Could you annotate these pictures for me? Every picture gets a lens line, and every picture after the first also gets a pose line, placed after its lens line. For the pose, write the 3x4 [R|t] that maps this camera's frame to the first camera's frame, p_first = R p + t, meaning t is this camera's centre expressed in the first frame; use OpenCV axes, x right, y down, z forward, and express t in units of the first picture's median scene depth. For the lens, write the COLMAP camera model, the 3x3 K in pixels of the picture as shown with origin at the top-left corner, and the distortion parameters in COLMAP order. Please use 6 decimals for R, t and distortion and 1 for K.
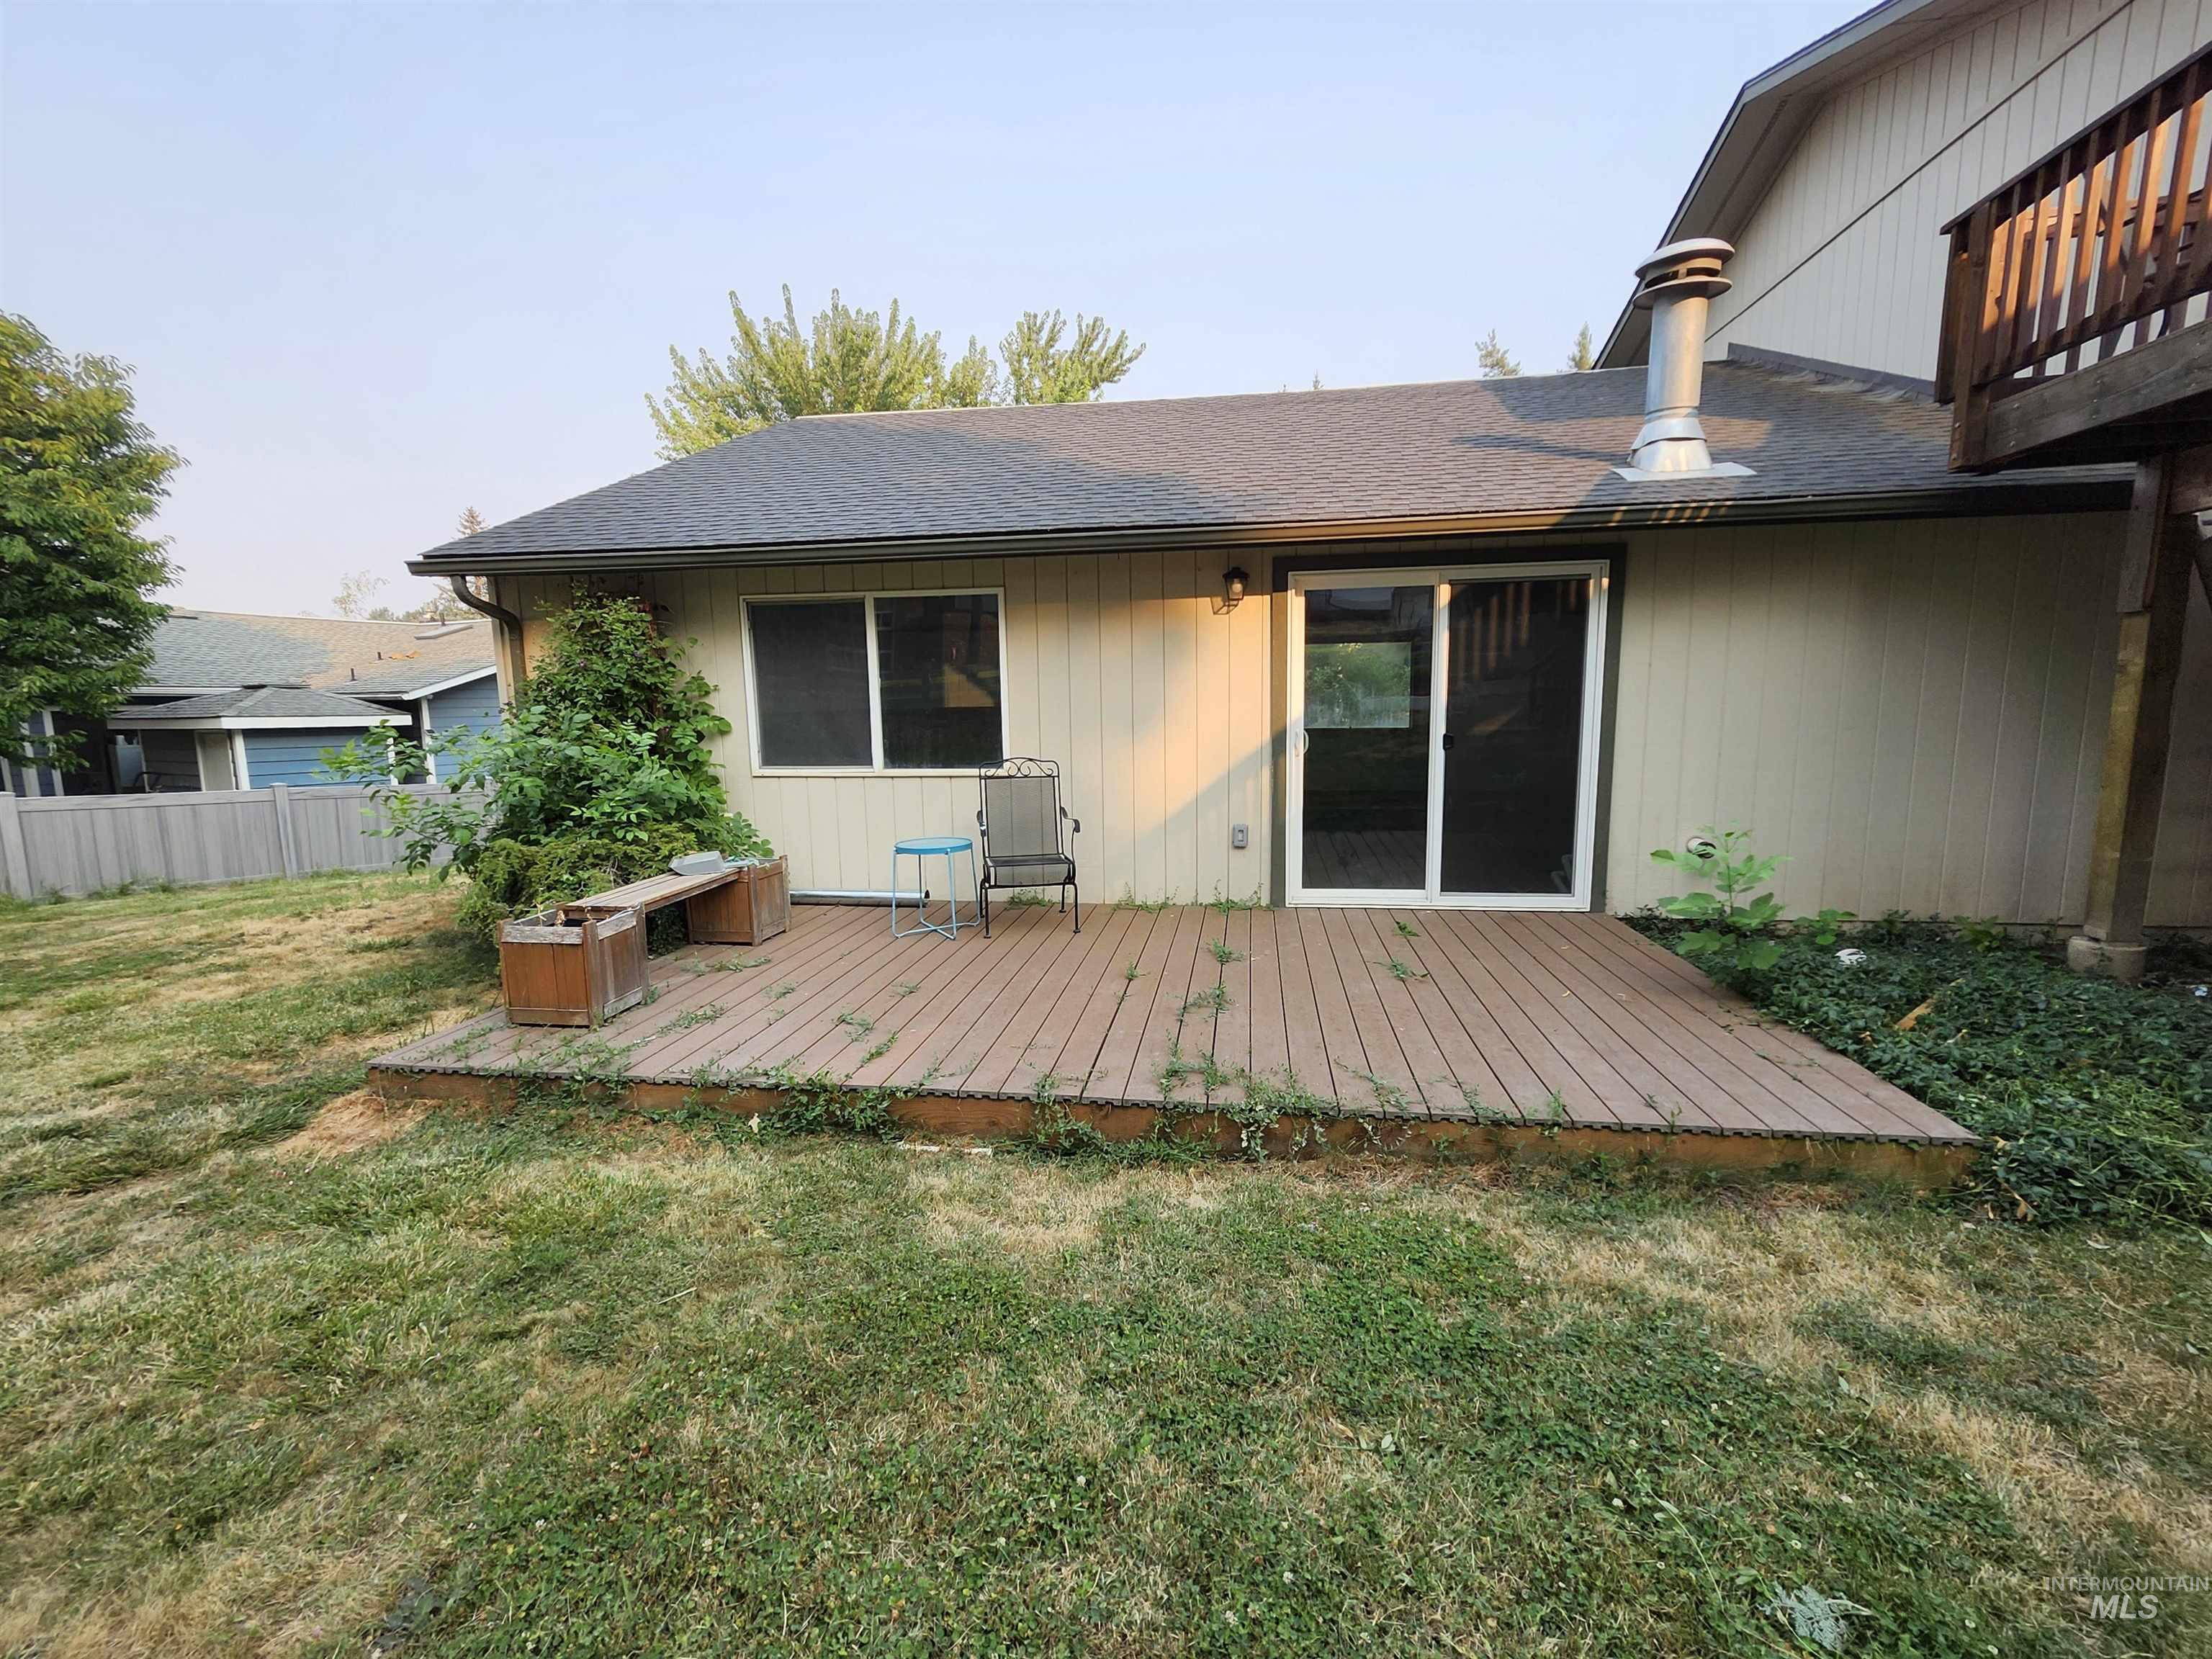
lens RADIAL K [[933.9, 0, 1106.0], [0, 933.9, 829.5], [0, 0, 1]] dist [0.009310, 0.000479]
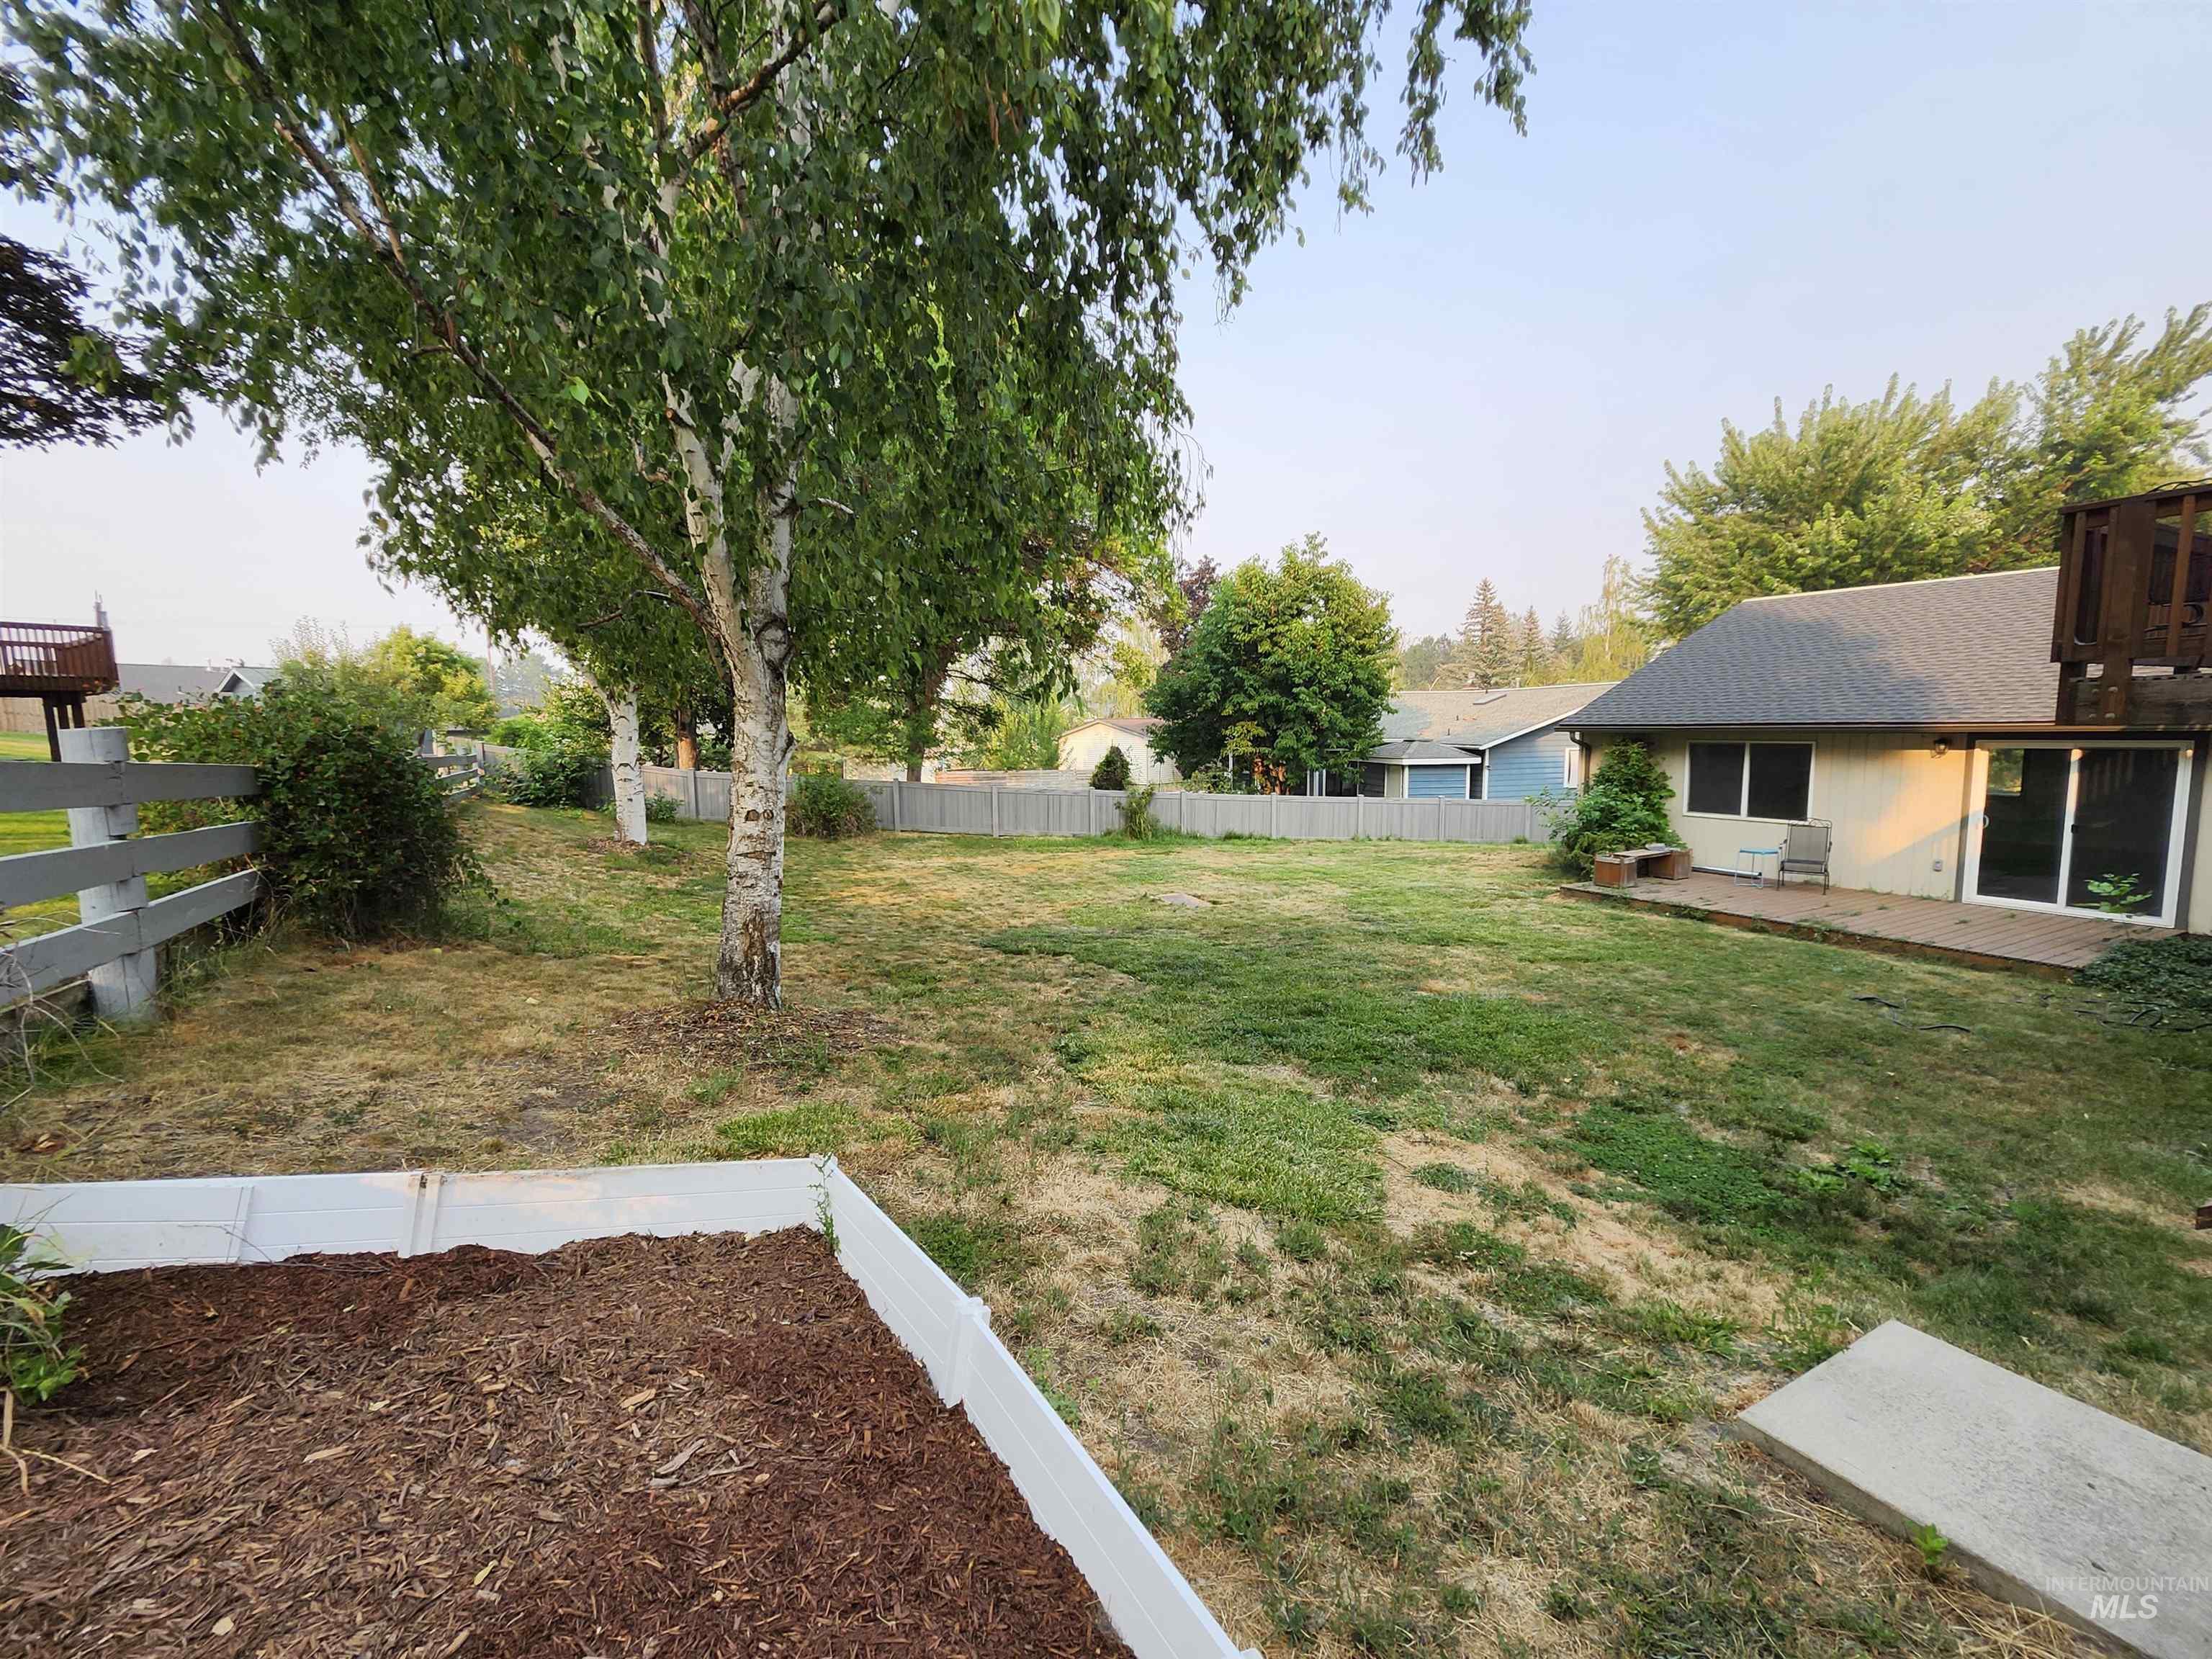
lens RADIAL K [[942.8, 0, 1102.2], [0, 942.8, 839.8], [0, 0, 1]] dist [0.002757, 0.000229]
pose [[0.602125, 0.103238, -0.791699, 0.677424], [-0.102539, 0.993392, 0.051554, 0.033633], [0.791790, 0.050138, 0.608732, -1.721177]]
